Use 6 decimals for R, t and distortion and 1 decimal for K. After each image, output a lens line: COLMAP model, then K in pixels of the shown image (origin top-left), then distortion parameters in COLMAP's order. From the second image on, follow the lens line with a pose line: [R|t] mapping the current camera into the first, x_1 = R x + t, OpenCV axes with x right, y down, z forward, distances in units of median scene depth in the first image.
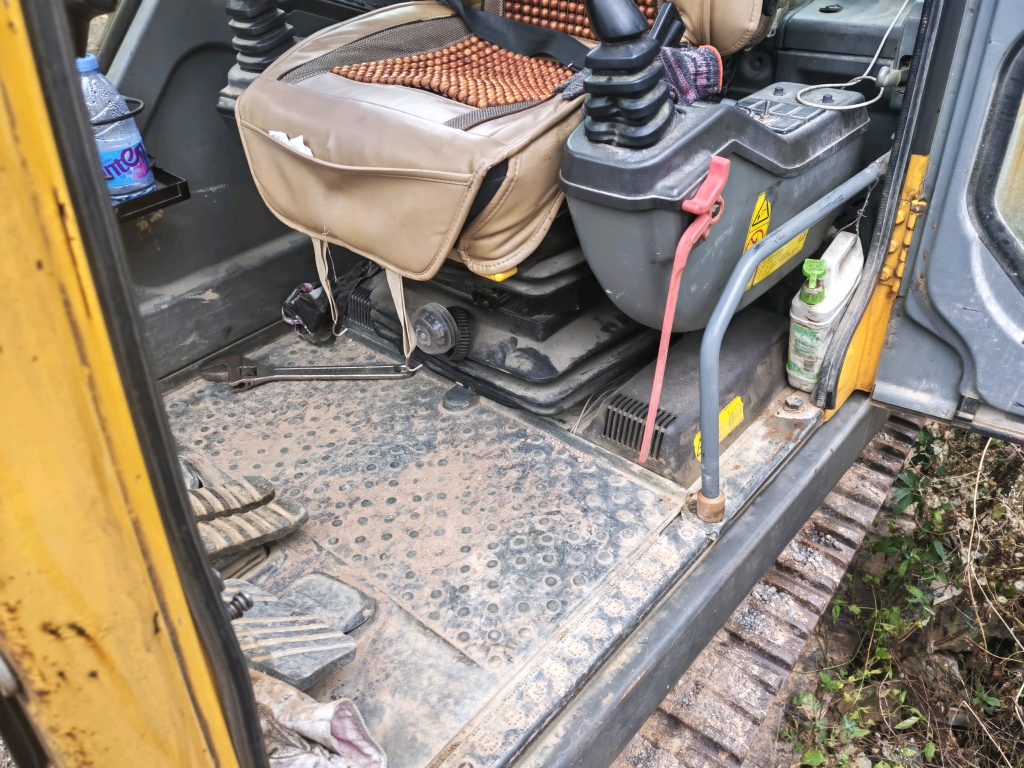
lens RADIAL K [[795.3, 0, 517.6], [0, 795.3, 389.7], [0, 0, 1]] dist [0.001218, 0.003101]
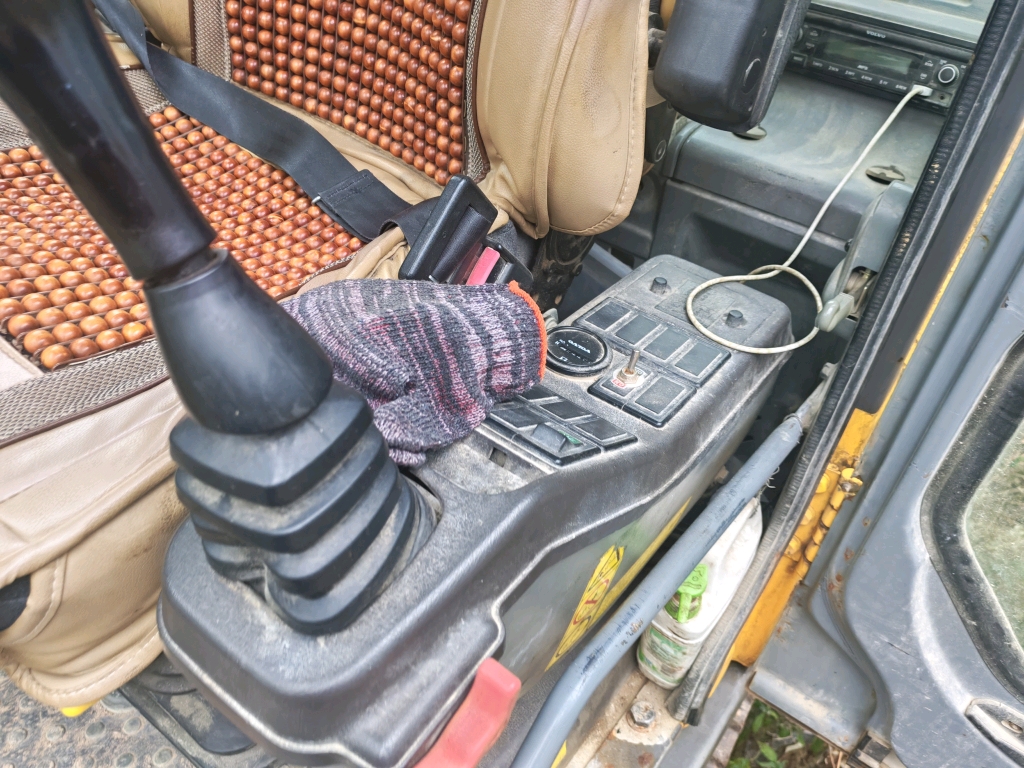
lens RADIAL K [[779.6, 0, 528.3], [0, 779.6, 385.1], [0, 0, 1]] dist [0.006822, -0.137889]
pose [[0.985159, 0.062891, 0.159705, 0.139232], [-0.077862, 0.992958, 0.089282, -0.347960], [-0.152965, -0.100392, 0.983119, 0.427203]]
